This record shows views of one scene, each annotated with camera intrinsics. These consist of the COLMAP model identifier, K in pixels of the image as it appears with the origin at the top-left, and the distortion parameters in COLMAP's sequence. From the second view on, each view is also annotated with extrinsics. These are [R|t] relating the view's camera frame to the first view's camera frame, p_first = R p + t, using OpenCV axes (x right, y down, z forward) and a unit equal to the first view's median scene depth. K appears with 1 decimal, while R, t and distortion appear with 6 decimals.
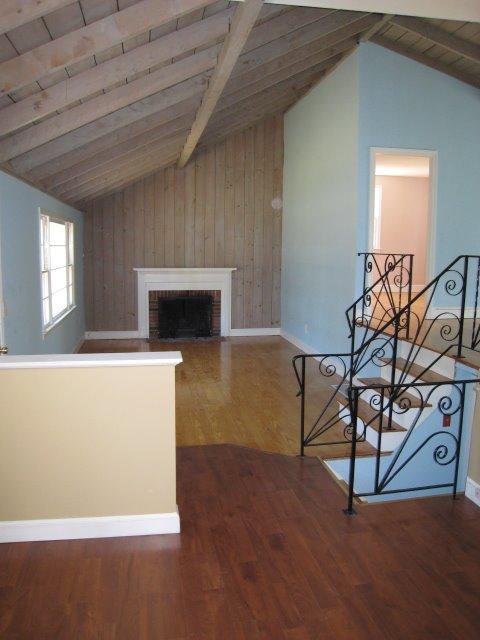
lens RADIAL K [[520.1, 0, 240.0], [0, 520.1, 320.0], [0, 0, 1]] dist [-0.145327, 0.001350]
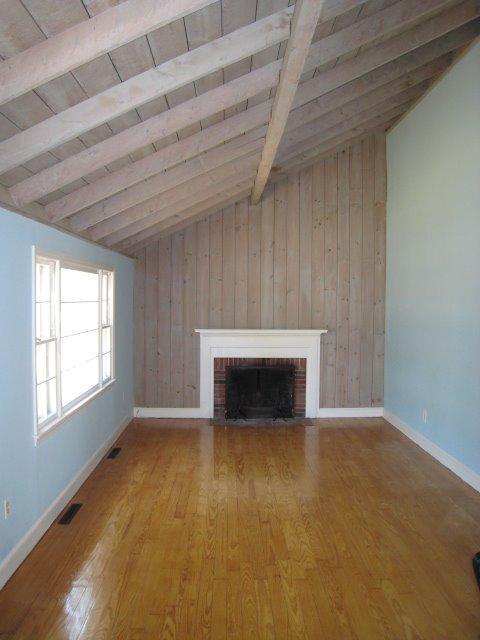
lens RADIAL K [[520.1, 0, 240.0], [0, 520.1, 320.0], [0, 0, 1]] dist [-0.145327, 0.001350]
pose [[0.987856, 0.003824, -0.155325, -0.015214], [-0.019090, 0.995110, -0.096911, -0.038119], [0.154195, 0.098699, 0.983098, 0.226023]]
